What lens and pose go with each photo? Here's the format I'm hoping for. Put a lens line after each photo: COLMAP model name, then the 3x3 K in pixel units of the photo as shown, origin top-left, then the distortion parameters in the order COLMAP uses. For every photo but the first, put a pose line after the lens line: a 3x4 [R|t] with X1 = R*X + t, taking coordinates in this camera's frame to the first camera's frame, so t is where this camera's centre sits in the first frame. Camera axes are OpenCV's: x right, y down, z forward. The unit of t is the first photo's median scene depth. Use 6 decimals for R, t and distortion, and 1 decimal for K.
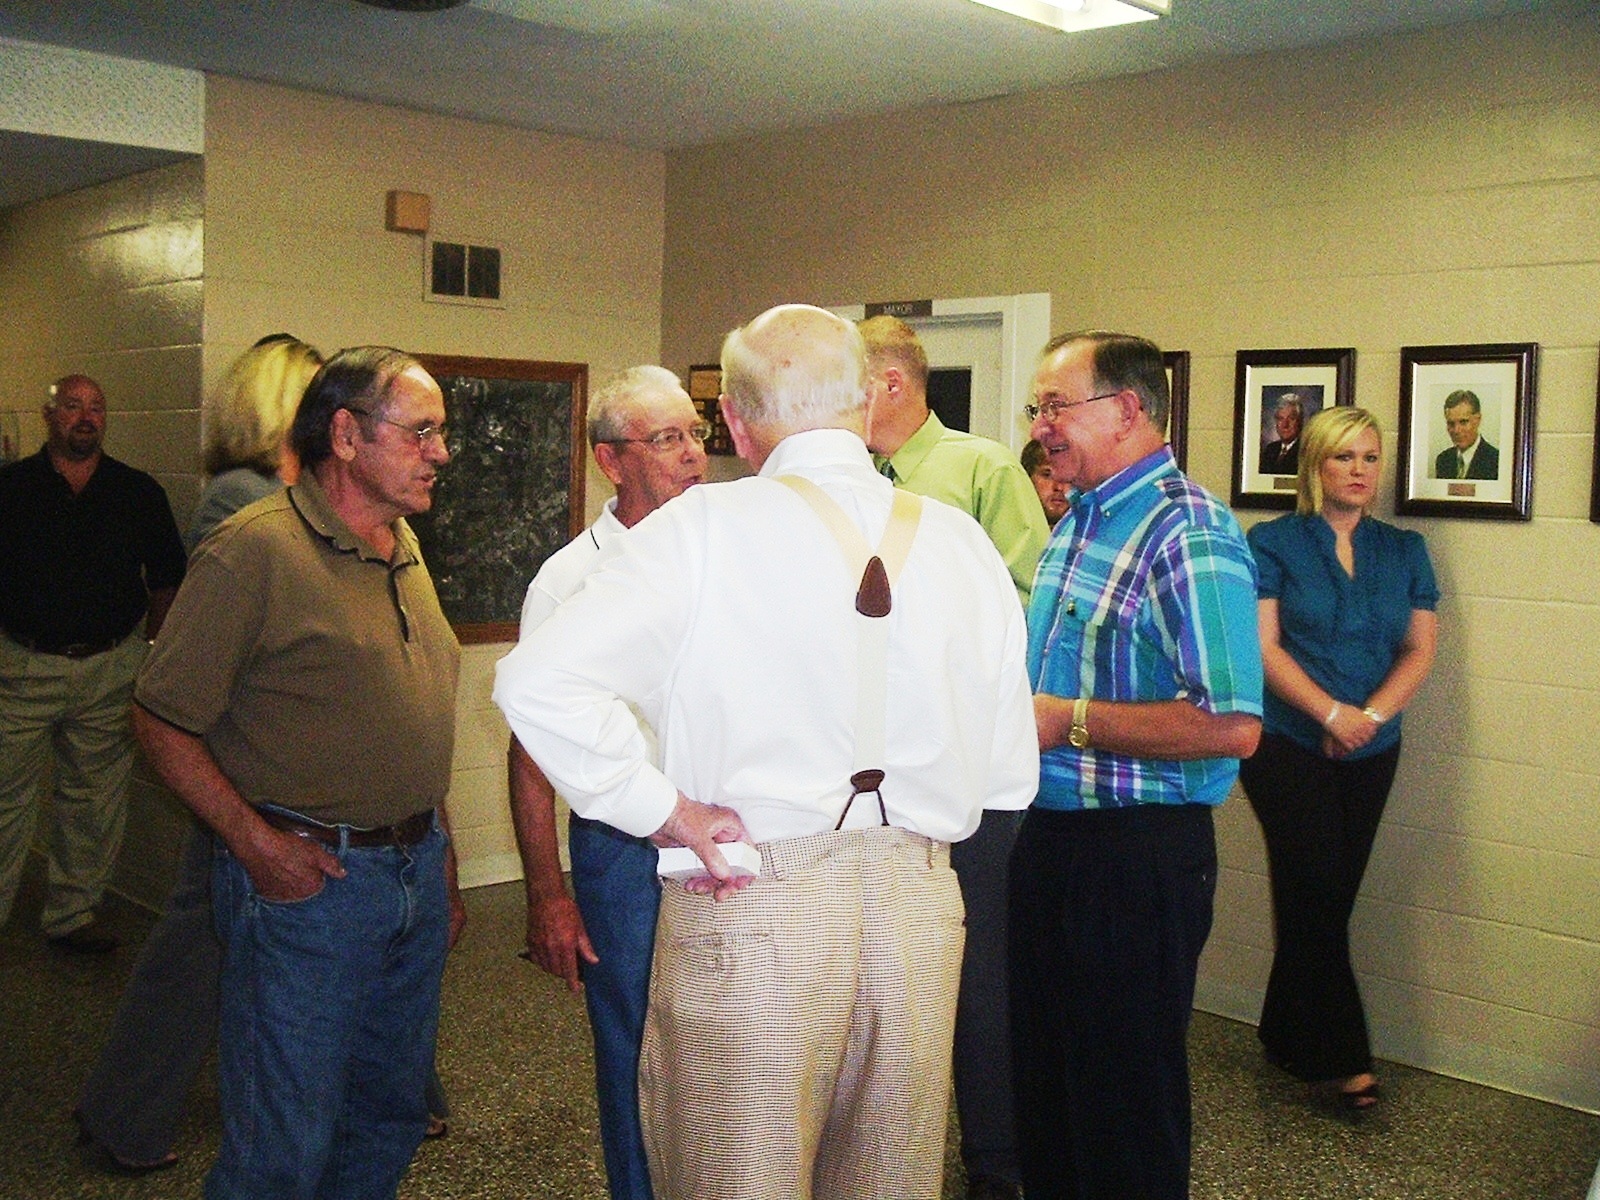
lens RADIAL K [[1734.8, 0, 800.0], [0, 1734.8, 600.0], [0, 0, 1]] dist [-0.101175, 0.054143]
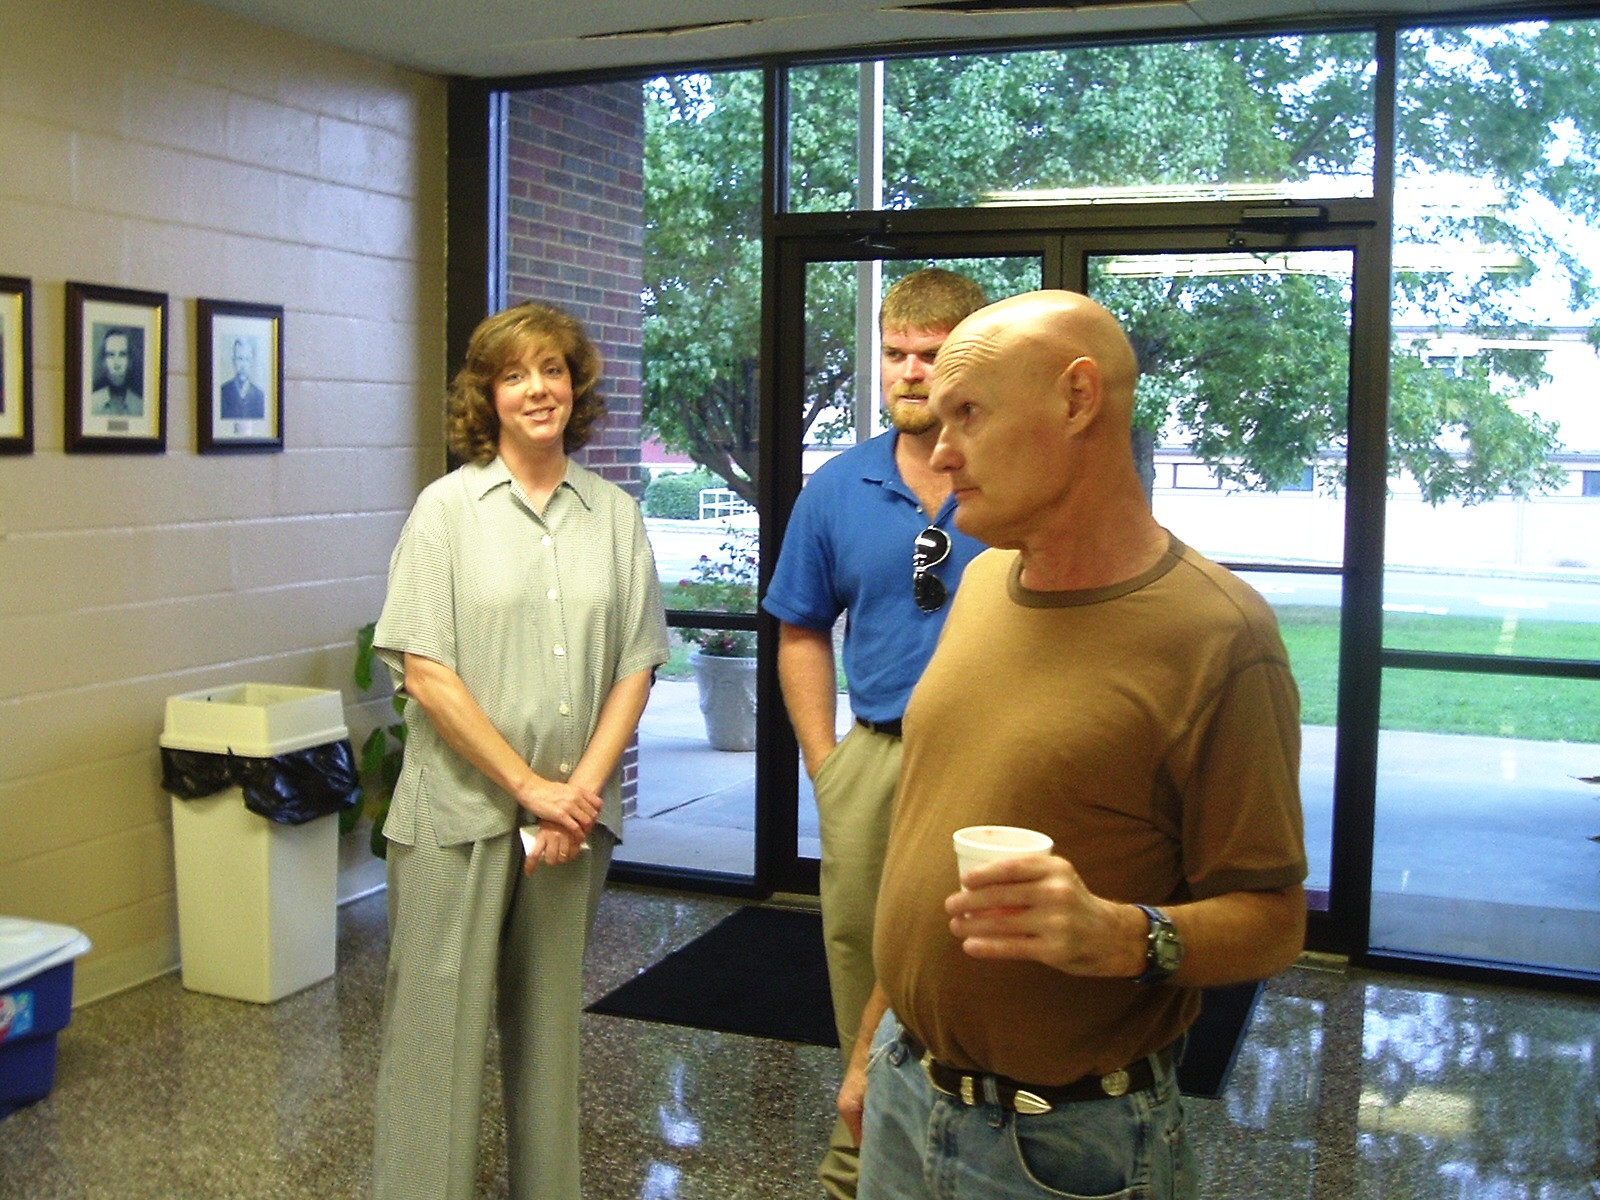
lens RADIAL K [[1734.8, 0, 800.0], [0, 1734.8, 600.0], [0, 0, 1]] dist [-0.101175, 0.054143]
pose [[-0.394555, -0.126122, 0.910176, -0.810810], [0.031101, 0.988135, 0.150407, -0.110008], [-0.918346, 0.087651, -0.385951, 1.091736]]
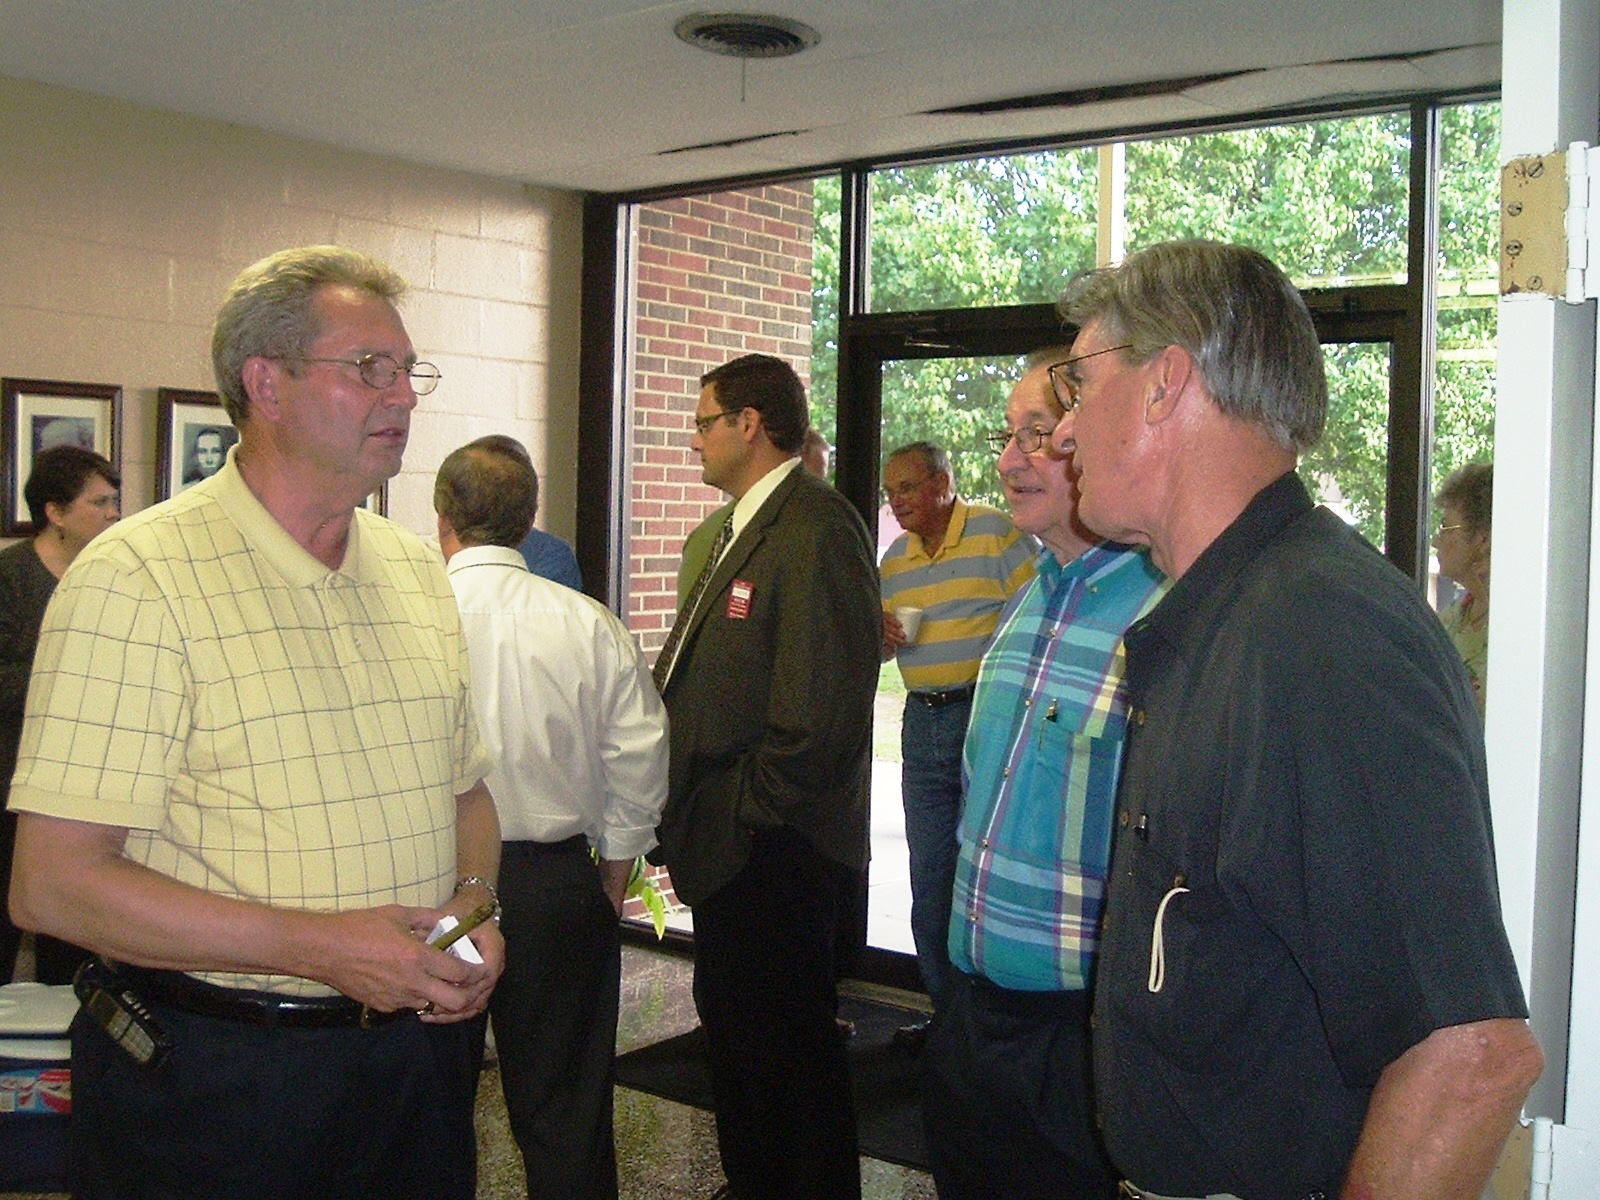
lens RADIAL K [[1734.8, 0, 800.0], [0, 1734.8, 600.0], [0, 0, 1]] dist [-0.101175, 0.054143]
pose [[-0.133756, -0.085854, 0.987288, -0.915738], [0.034553, 0.995231, 0.091226, -0.105901], [-0.990412, 0.046315, -0.130151, 0.816347]]
